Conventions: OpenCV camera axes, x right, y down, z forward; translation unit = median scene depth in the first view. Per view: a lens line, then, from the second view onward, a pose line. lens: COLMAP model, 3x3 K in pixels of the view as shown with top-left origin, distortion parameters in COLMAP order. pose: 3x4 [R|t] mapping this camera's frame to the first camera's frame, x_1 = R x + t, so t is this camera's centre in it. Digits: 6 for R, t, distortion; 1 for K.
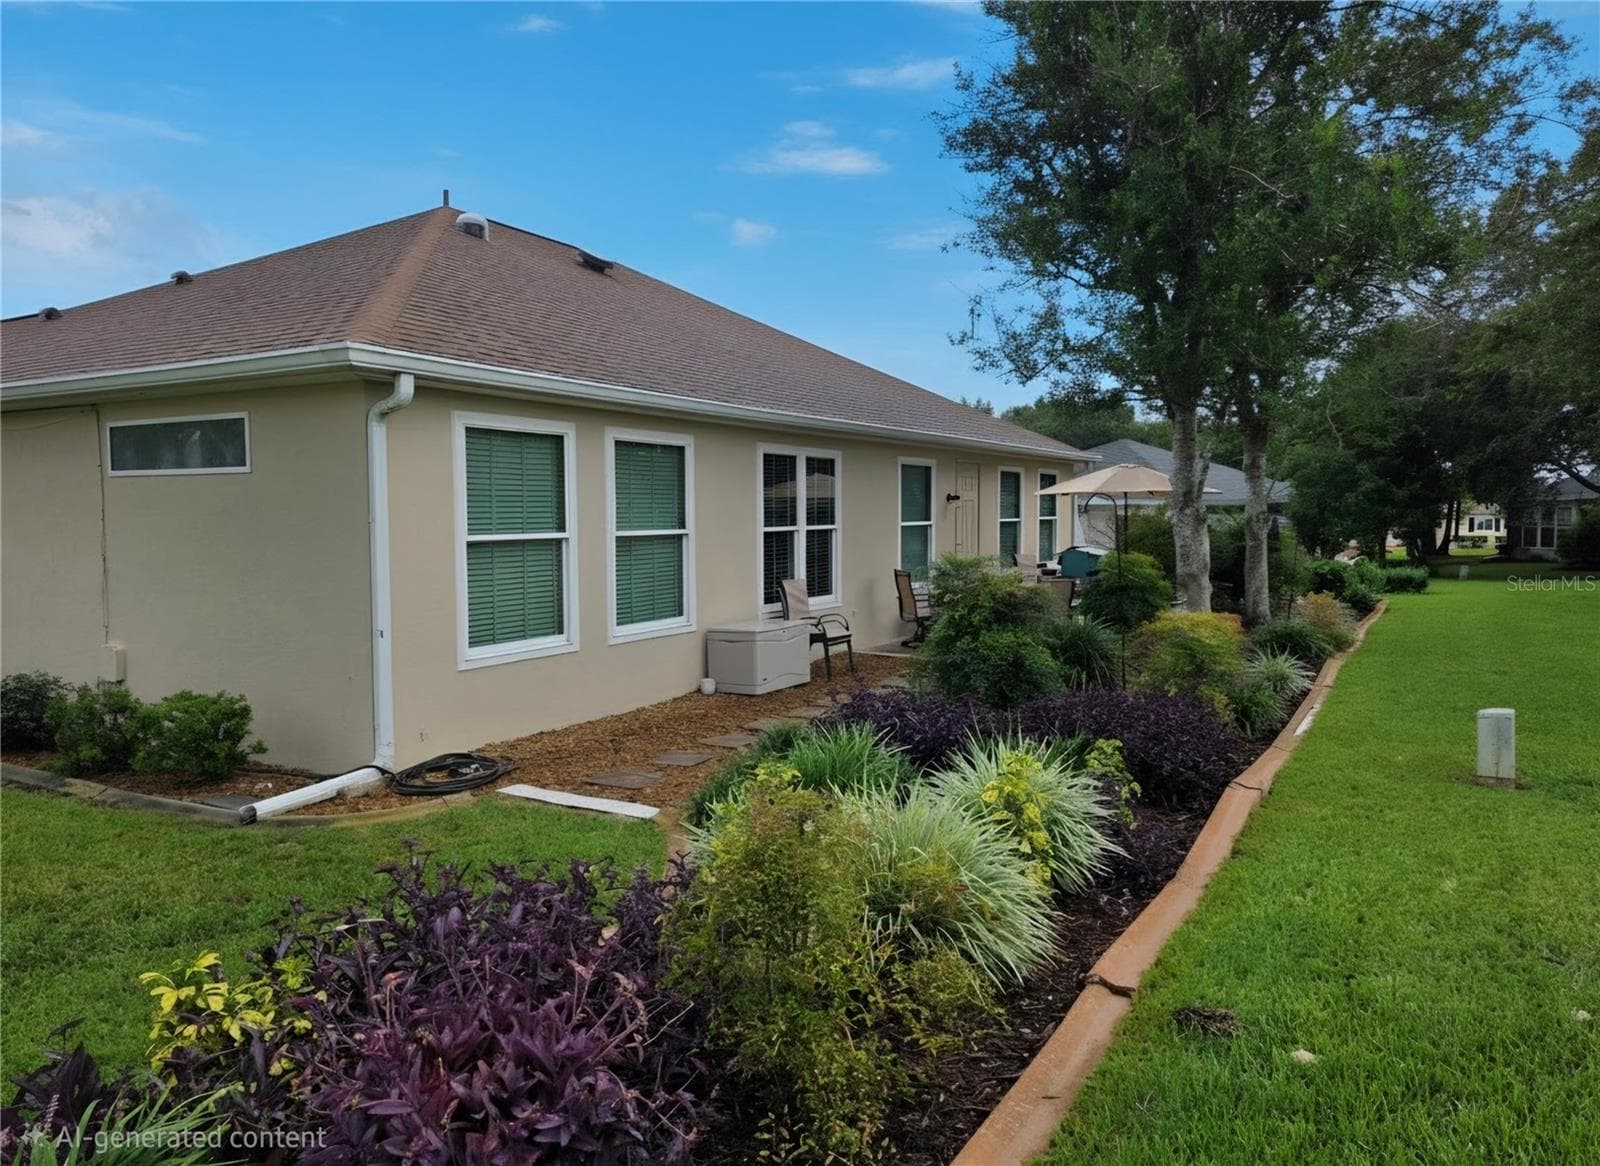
lens RADIAL K [[1047.5, 0, 802.2], [0, 1047.5, 561.8], [0, 0, 1]] dist [0.044487, -0.048579]
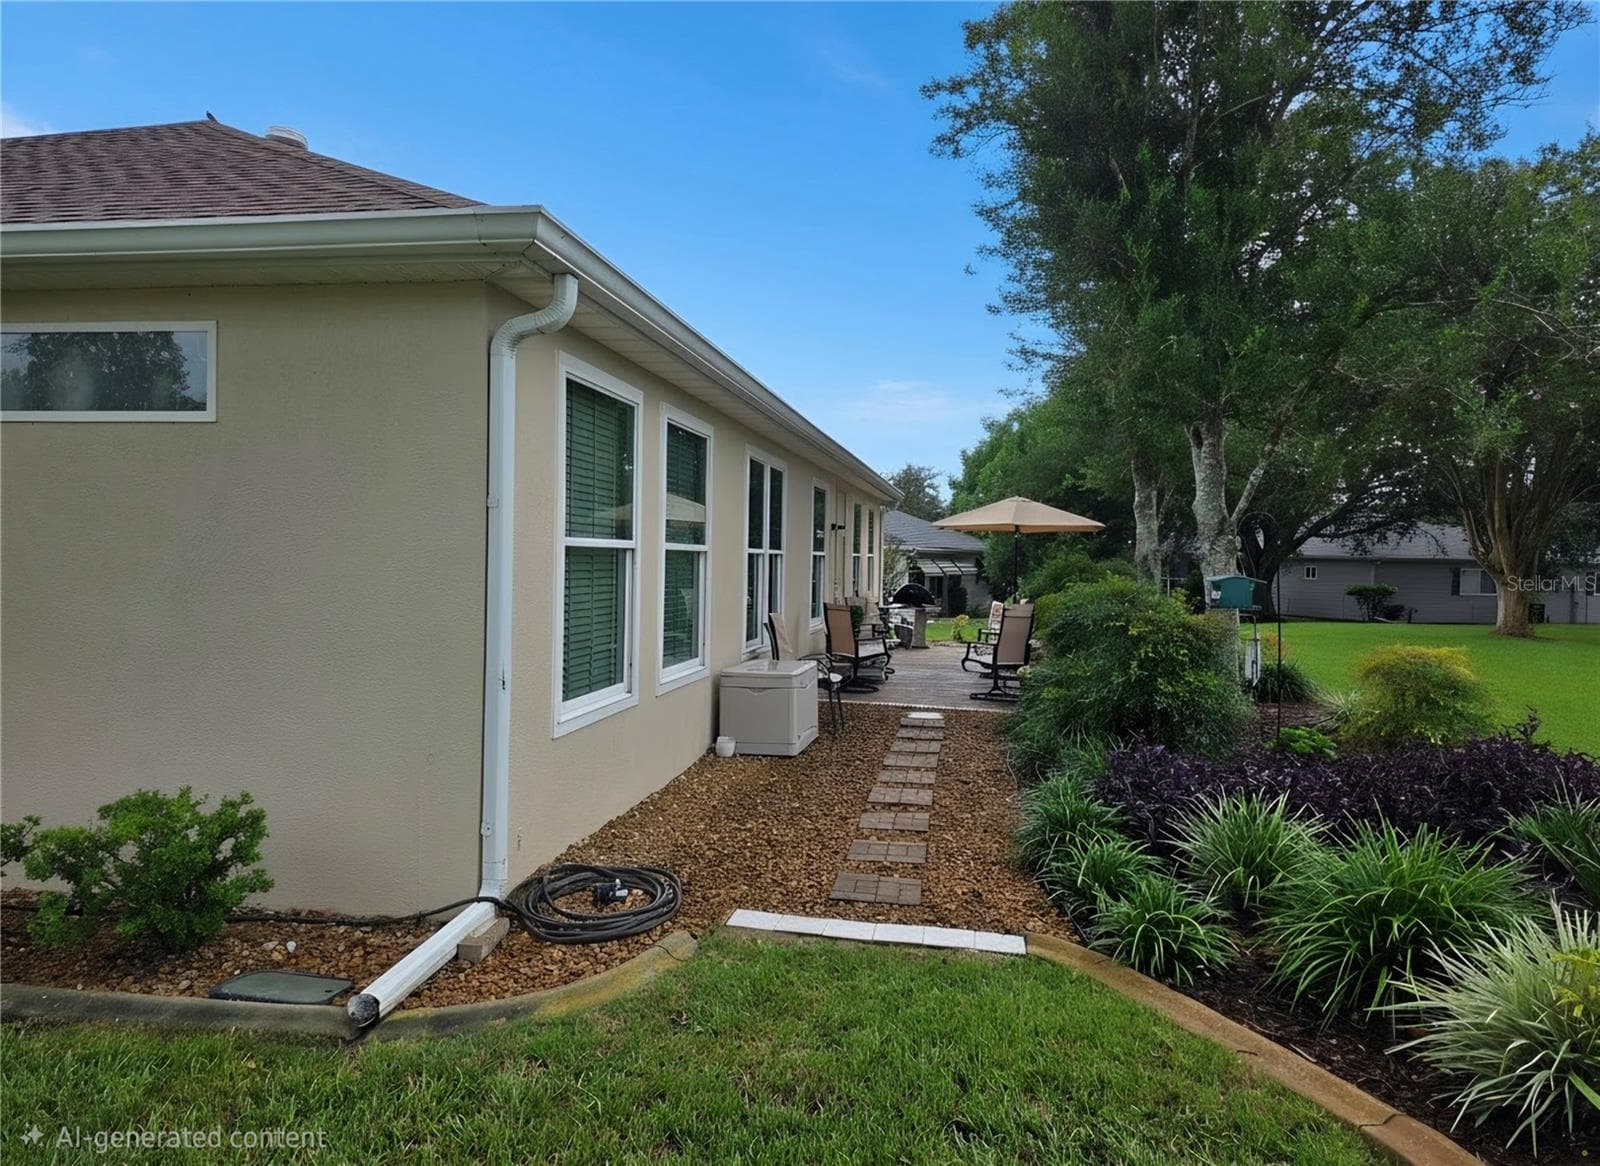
lens RADIAL K [[1047.5, 0, 802.2], [0, 1047.5, 561.8], [0, 0, 1]] dist [0.044487, -0.048579]
pose [[0.943452, 0.023333, 0.330688, -0.376325], [-0.009075, 0.998964, -0.044596, 0.018890], [-0.331386, 0.039074, 0.942686, 0.297135]]
